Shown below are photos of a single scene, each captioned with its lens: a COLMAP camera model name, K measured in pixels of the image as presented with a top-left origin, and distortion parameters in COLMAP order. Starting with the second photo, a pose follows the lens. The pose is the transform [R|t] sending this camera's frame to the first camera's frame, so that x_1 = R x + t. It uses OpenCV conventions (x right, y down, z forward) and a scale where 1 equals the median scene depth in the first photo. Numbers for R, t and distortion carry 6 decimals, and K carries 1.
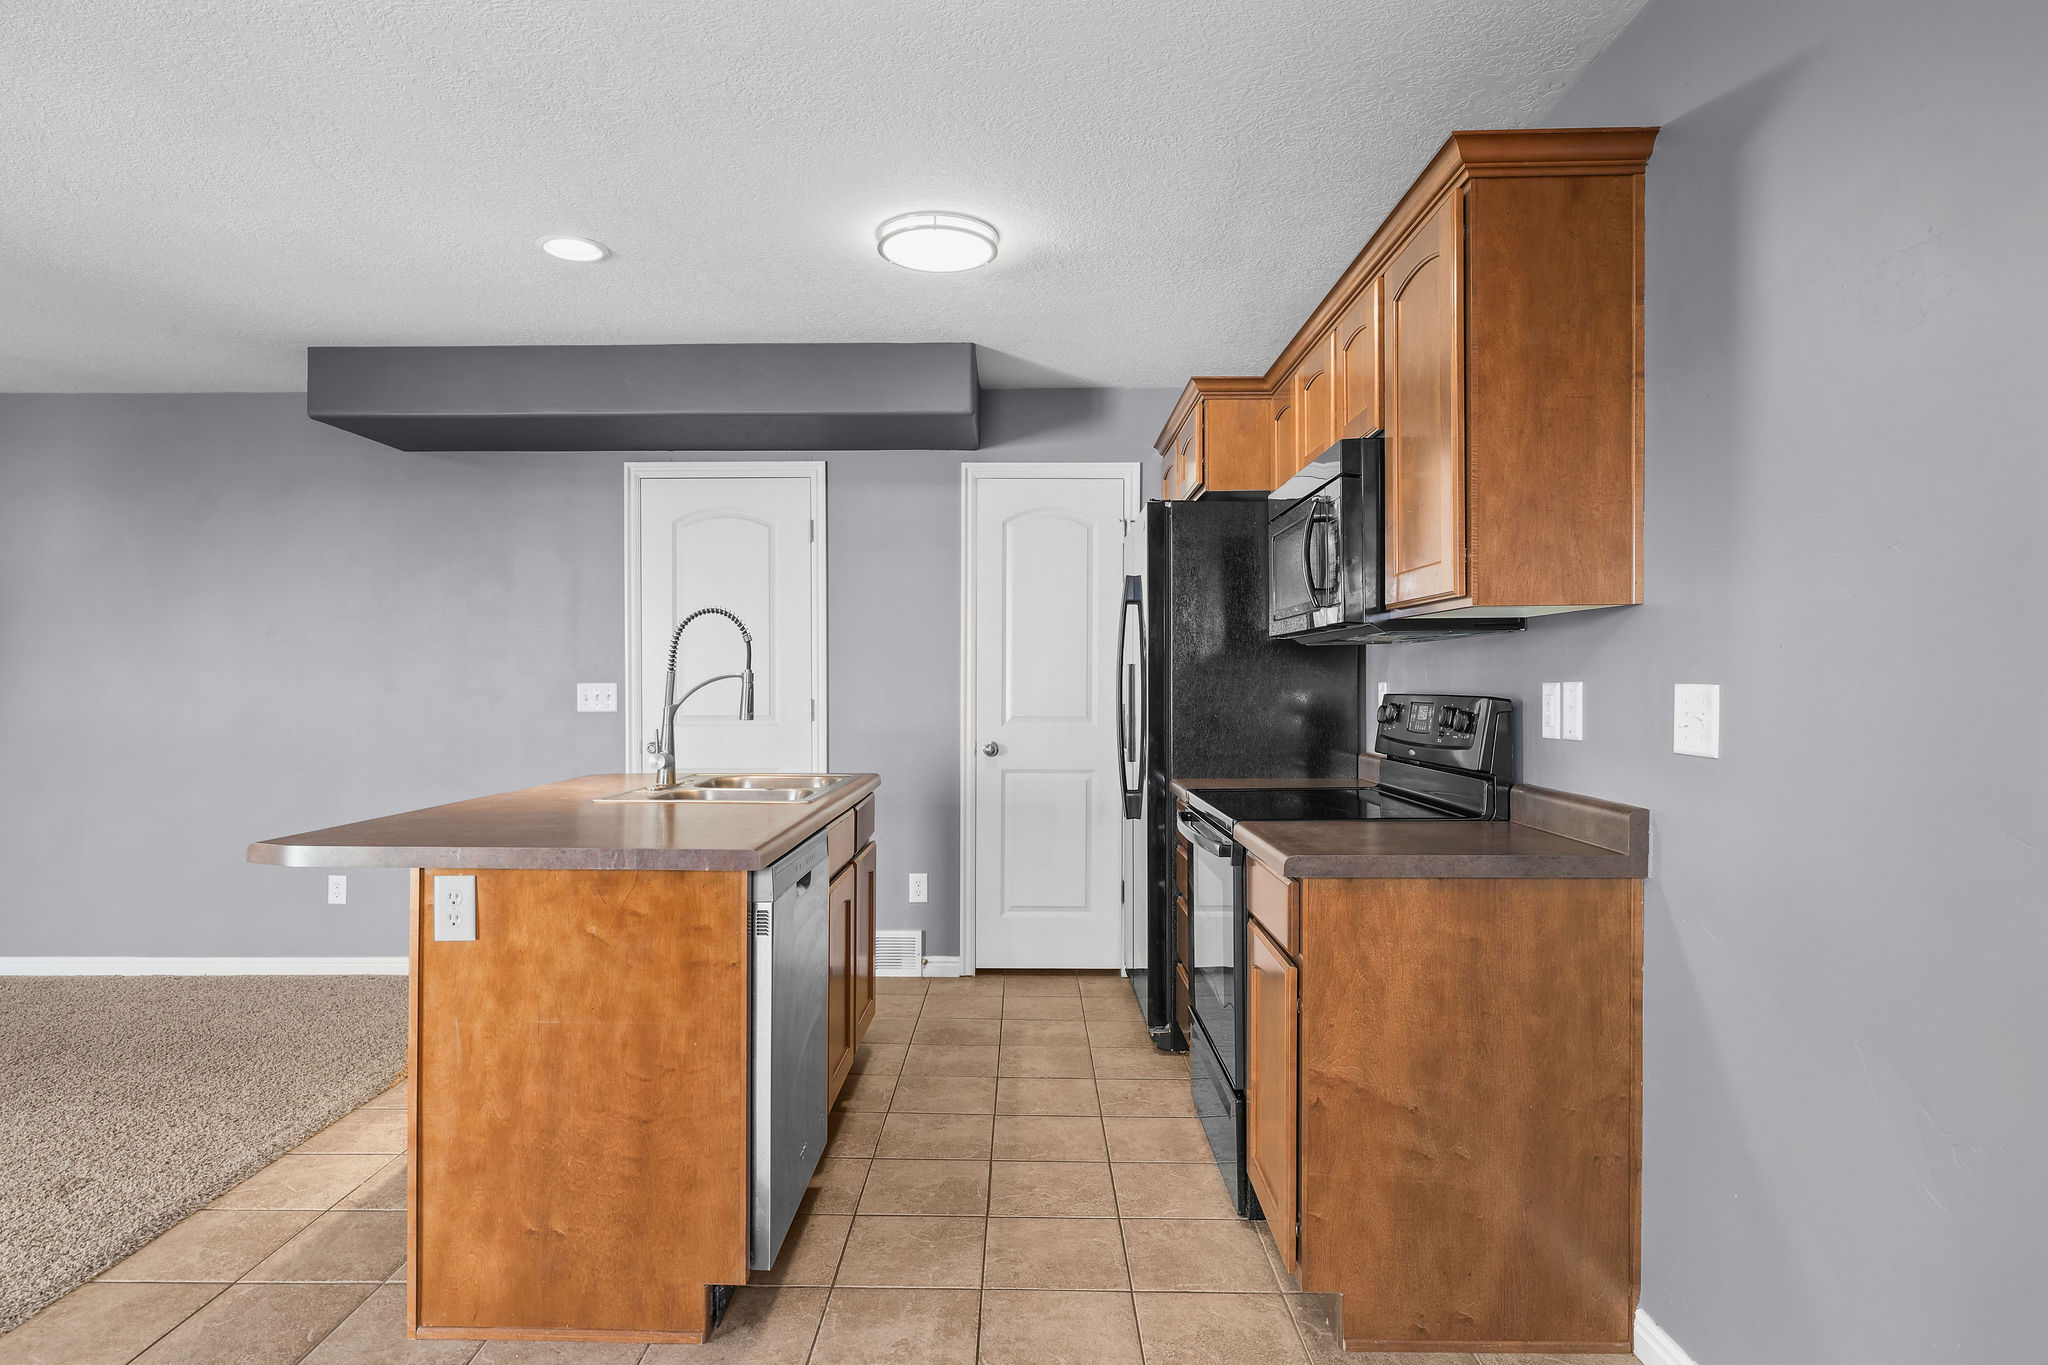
lens RADIAL K [[1119.8, 0, 1020.6], [0, 1119.8, 690.0], [0, 0, 1]] dist [-0.000719, 0.000451]
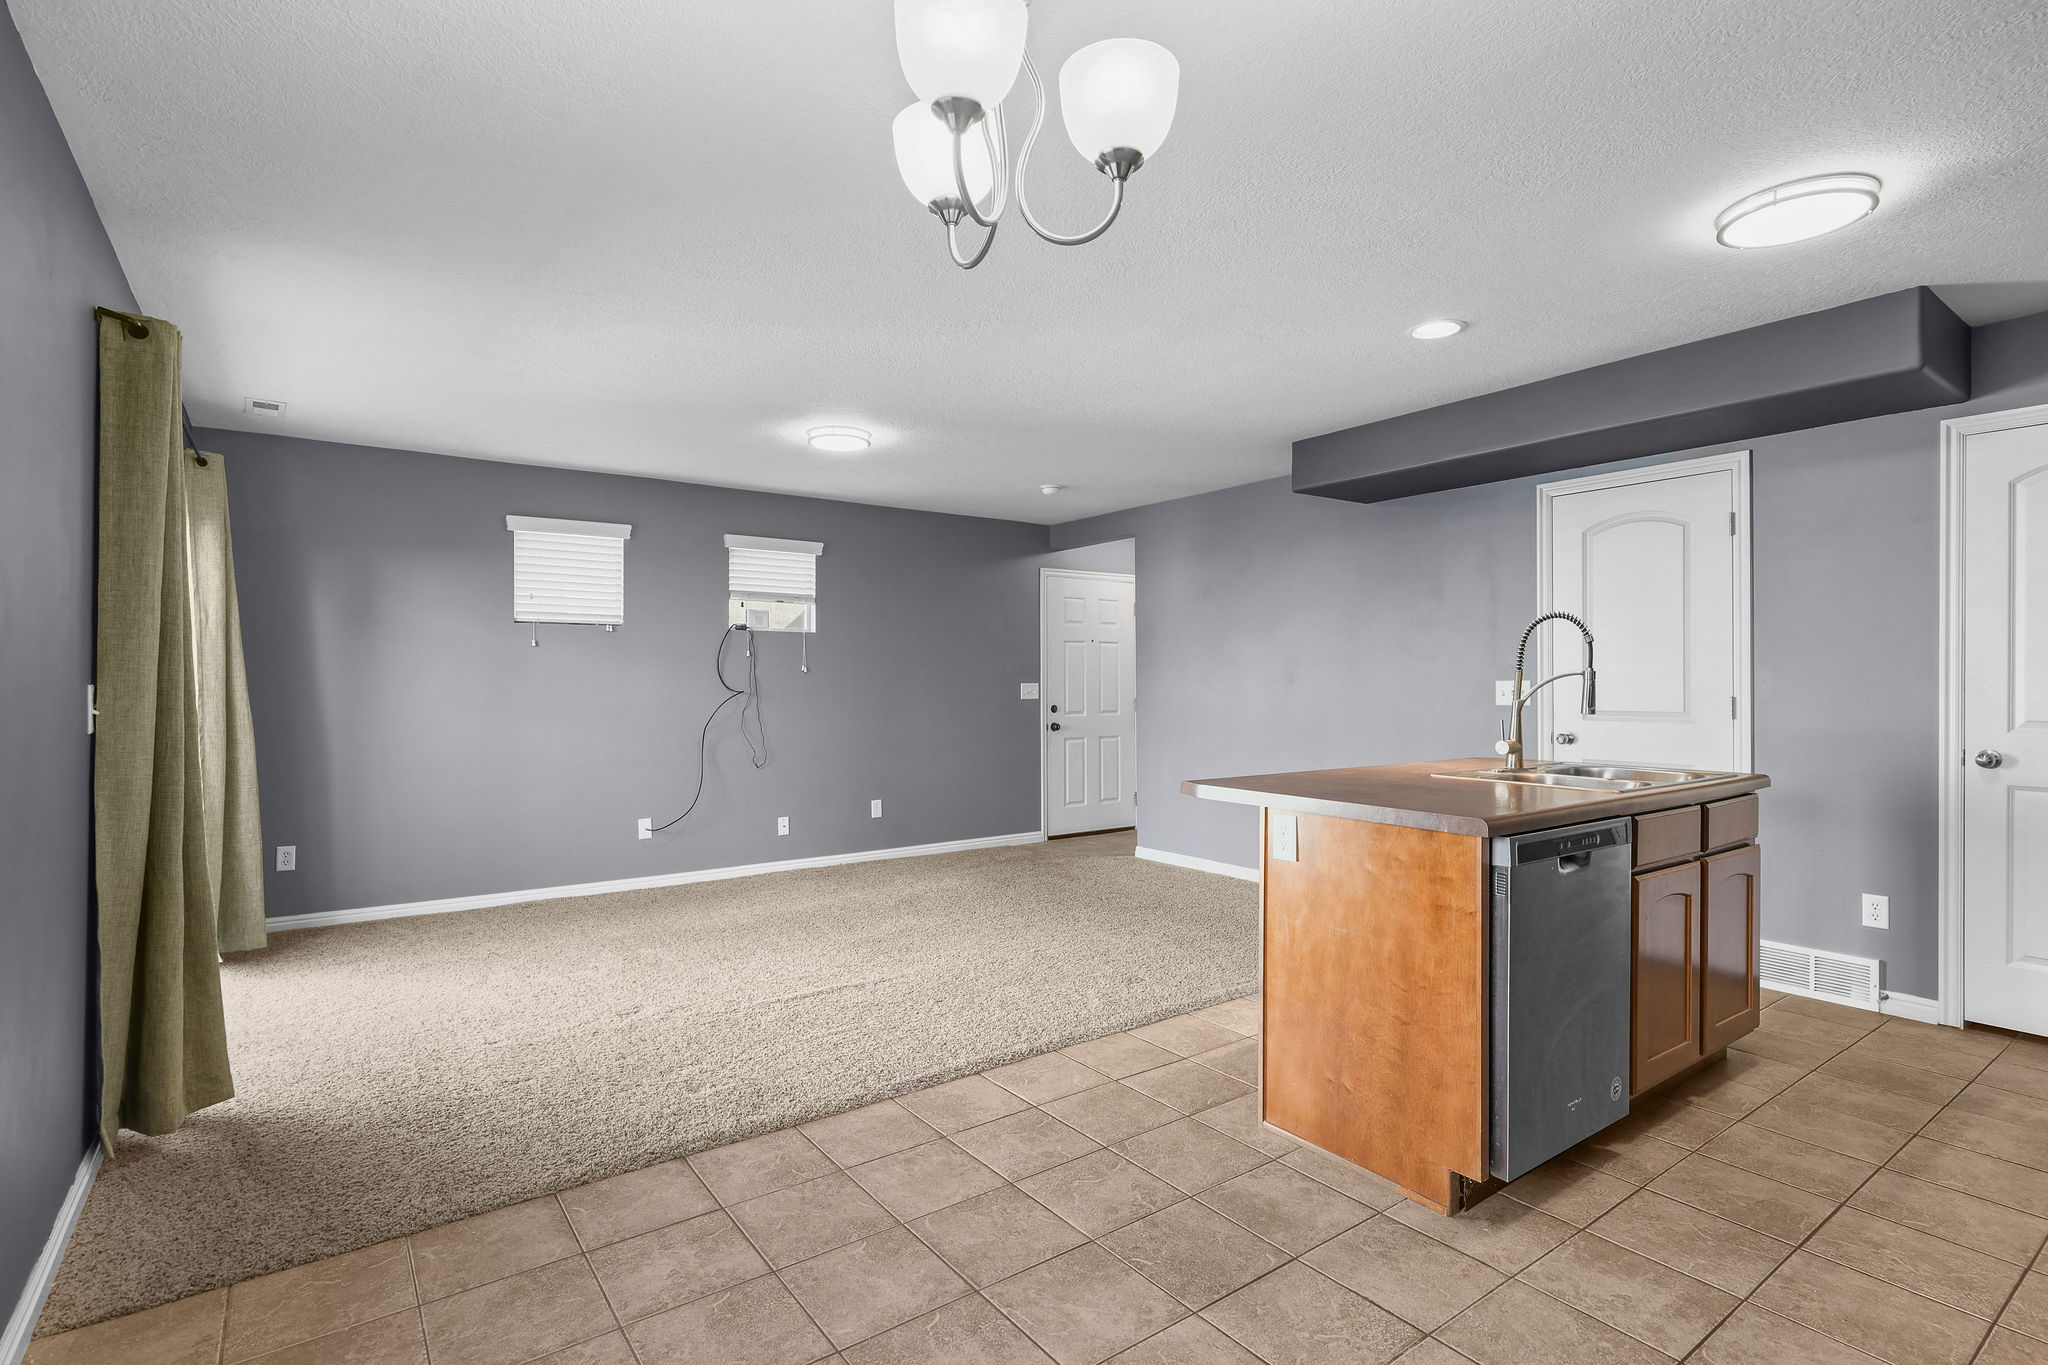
lens RADIAL K [[988.4, 0, 1011.2], [0, 988.4, 683.3], [0, 0, 1]] dist [0.003254, 0.000008]
pose [[0.588325, 0.000540, -0.808625, 0.263920], [-0.003011, 0.999994, -0.001523, -0.000368], [0.808619, 0.003331, 0.588323, -0.026971]]
